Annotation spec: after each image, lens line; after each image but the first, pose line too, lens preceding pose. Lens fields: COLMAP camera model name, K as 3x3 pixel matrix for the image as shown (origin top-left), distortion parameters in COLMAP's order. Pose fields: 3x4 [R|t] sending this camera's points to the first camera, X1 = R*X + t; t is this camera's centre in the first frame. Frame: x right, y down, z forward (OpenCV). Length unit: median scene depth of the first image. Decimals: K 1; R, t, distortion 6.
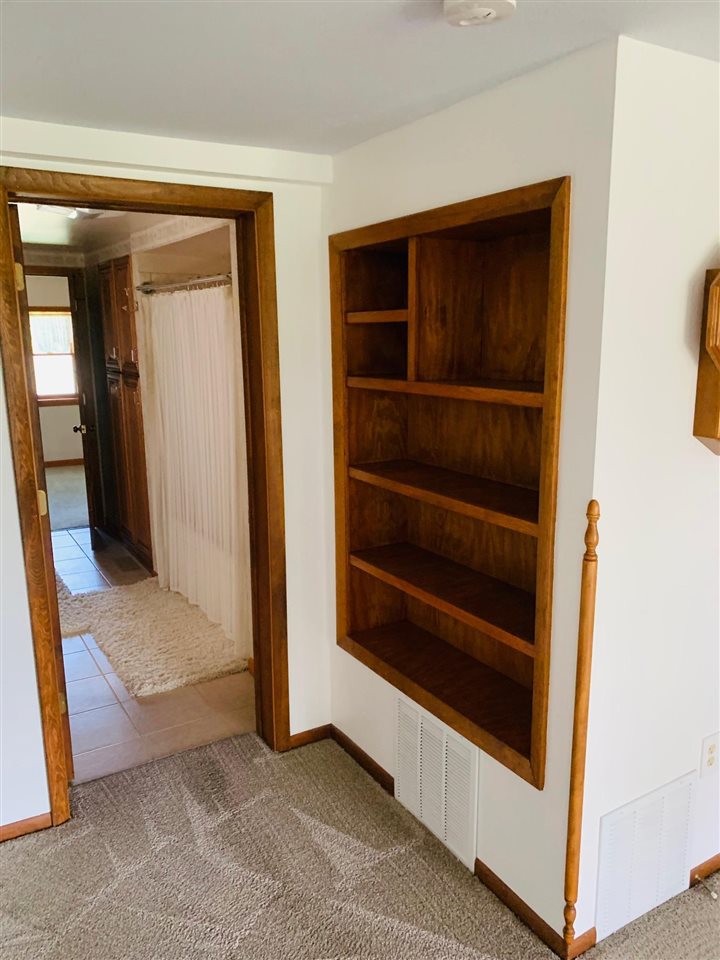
lens RADIAL K [[739.9, 0, 364.7], [0, 739.9, 491.6], [0, 0, 1]] dist [0.039338, -0.009491]
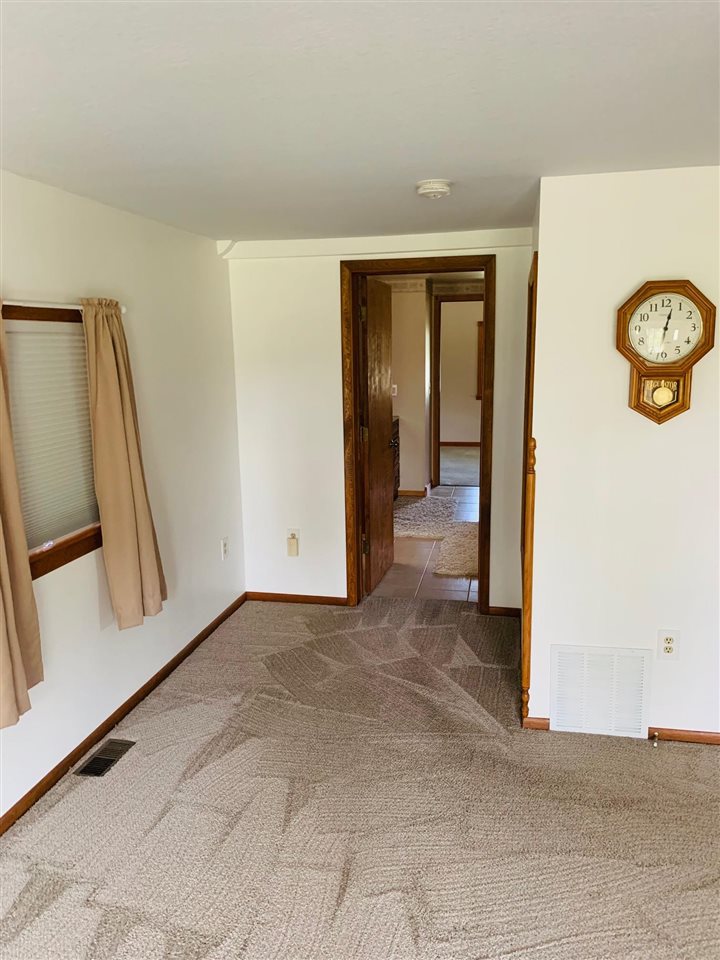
lens RADIAL K [[739.9, 0, 364.7], [0, 739.9, 491.6], [0, 0, 1]] dist [0.039338, -0.009491]
pose [[0.729710, 0.130699, -0.671149, 0.862699], [-0.137241, 0.989582, 0.043495, 0.082355], [0.669842, 0.060371, 0.740045, -0.375353]]
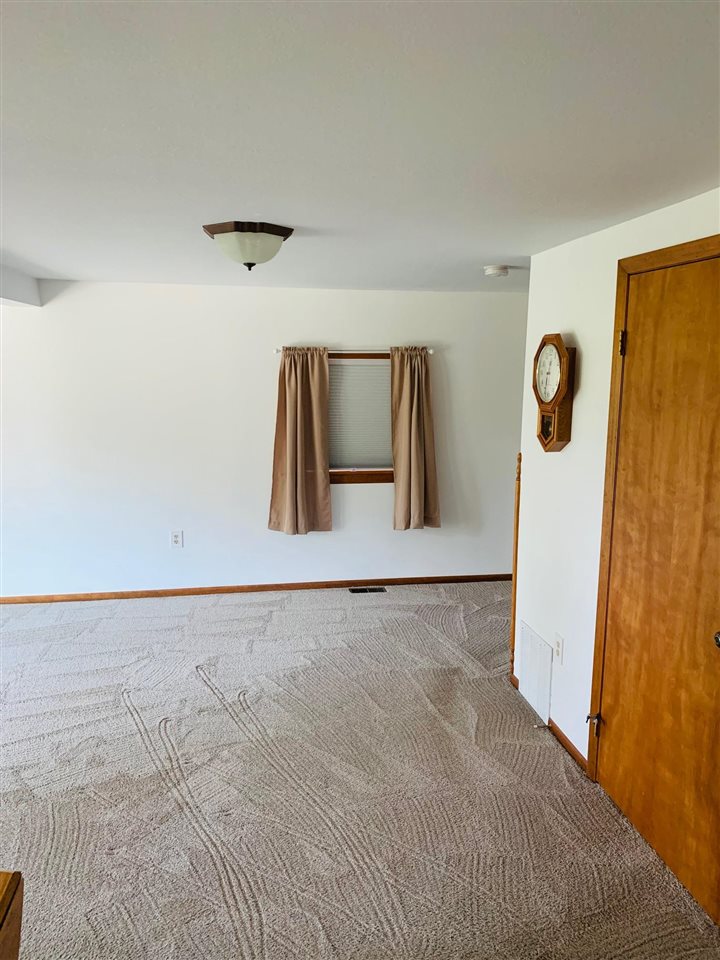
lens RADIAL K [[739.9, 0, 364.7], [0, 739.9, 491.6], [0, 0, 1]] dist [0.039338, -0.009491]
pose [[-0.394737, 0.166798, -0.903527, 1.845378], [-0.195554, 0.945600, 0.260000, -0.270218], [0.897742, 0.279320, -0.340645, 1.026532]]
